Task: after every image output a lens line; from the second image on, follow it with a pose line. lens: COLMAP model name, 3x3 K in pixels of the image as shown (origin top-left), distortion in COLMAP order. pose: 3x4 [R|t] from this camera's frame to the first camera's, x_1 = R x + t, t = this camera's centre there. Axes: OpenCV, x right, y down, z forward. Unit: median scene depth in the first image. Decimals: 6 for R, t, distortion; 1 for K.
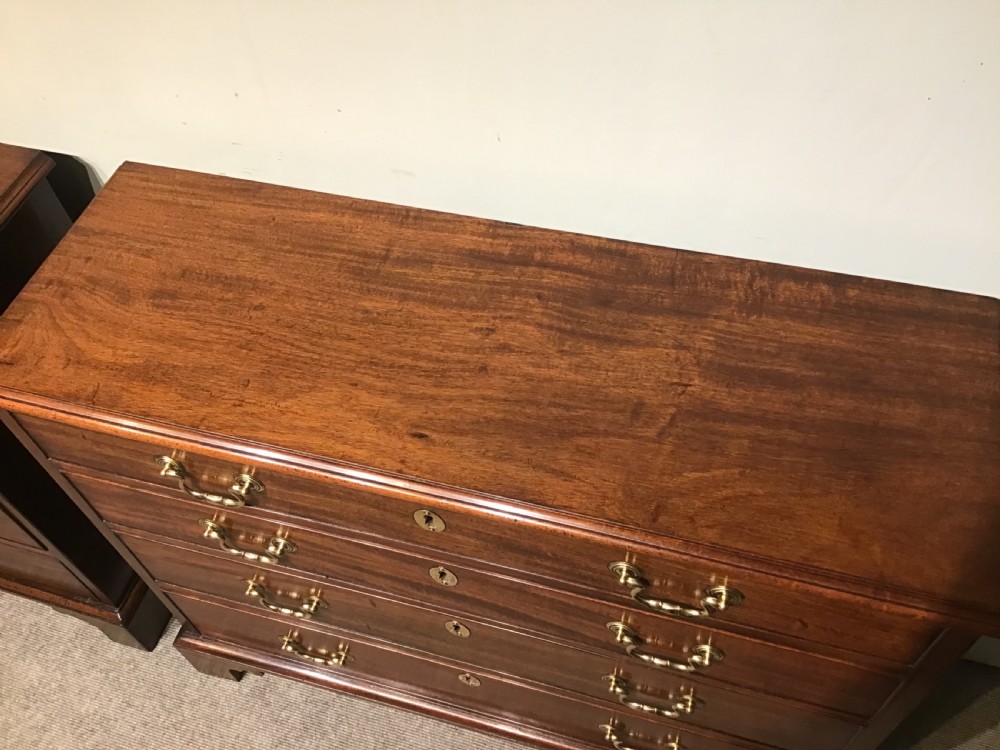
lens RADIAL K [[910.5, 0, 500.0], [0, 910.5, 375.0], [0, 0, 1]] dist [0.122045, -0.257964]
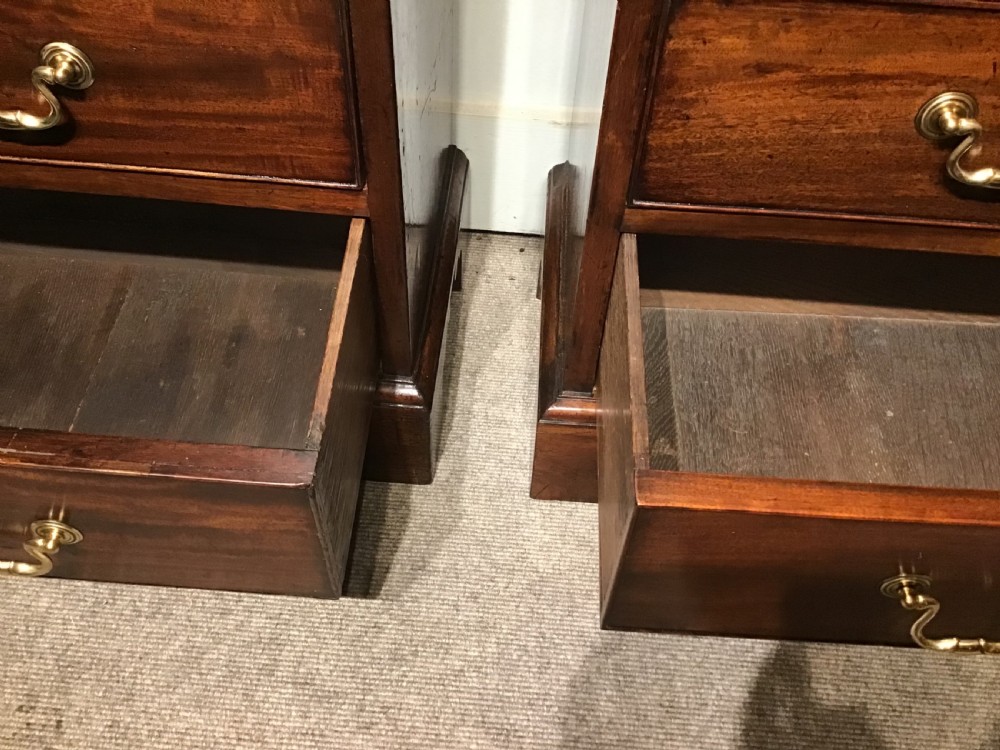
lens RADIAL K [[910.5, 0, 500.0], [0, 910.5, 375.0], [0, 0, 1]] dist [0.122045, -0.257964]
pose [[0.972792, -0.104056, 0.206997, -0.759176], [0.114515, 0.992649, -0.039173, 0.446463], [-0.201399, 0.061811, 0.977557, 0.770681]]
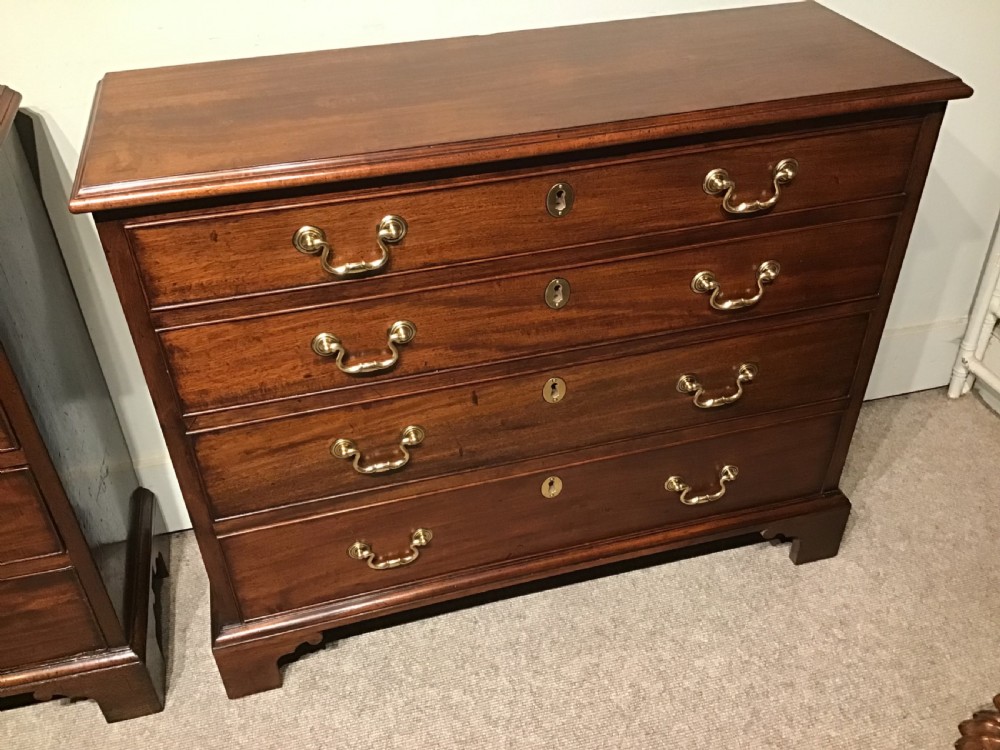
lens RADIAL K [[910.5, 0, 500.0], [0, 910.5, 375.0], [0, 0, 1]] dist [0.122045, -0.257964]
pose [[0.854798, -0.277458, 0.438563, -0.682737], [0.393175, 0.897820, -0.198324, 0.535136], [-0.338724, 0.341960, 0.876544, 0.068992]]
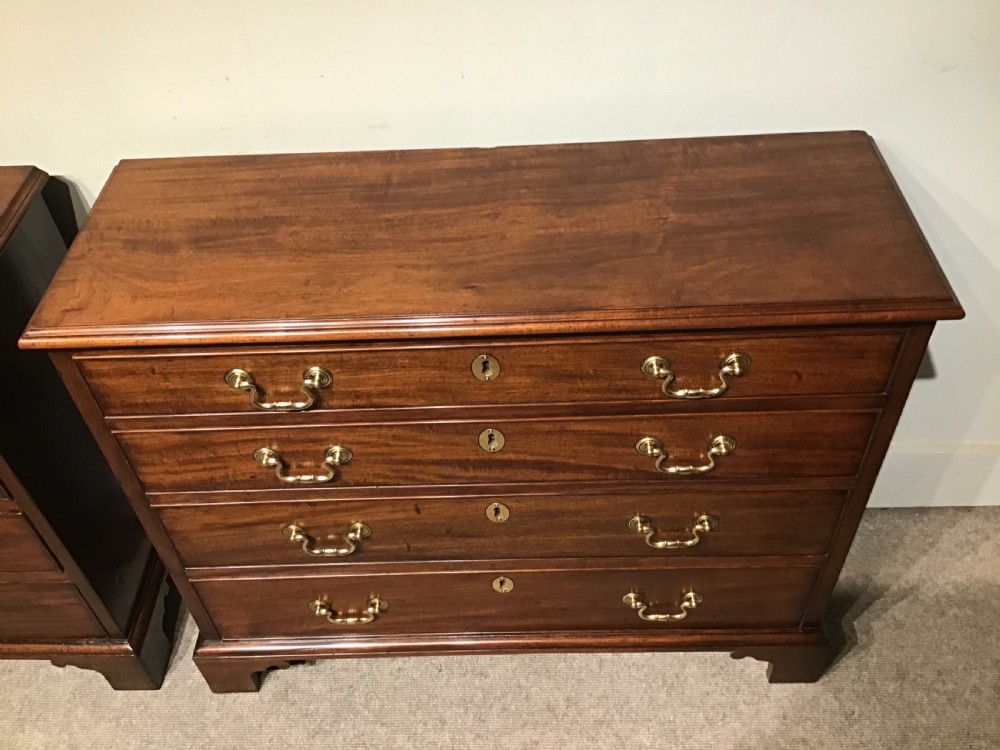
lens RADIAL K [[910.5, 0, 500.0], [0, 910.5, 375.0], [0, 0, 1]] dist [0.122045, -0.257964]
pose [[0.962348, -0.181159, 0.202651, -0.283775], [0.210304, 0.968569, -0.132842, 0.311089], [-0.172216, 0.170459, 0.970199, -0.133982]]
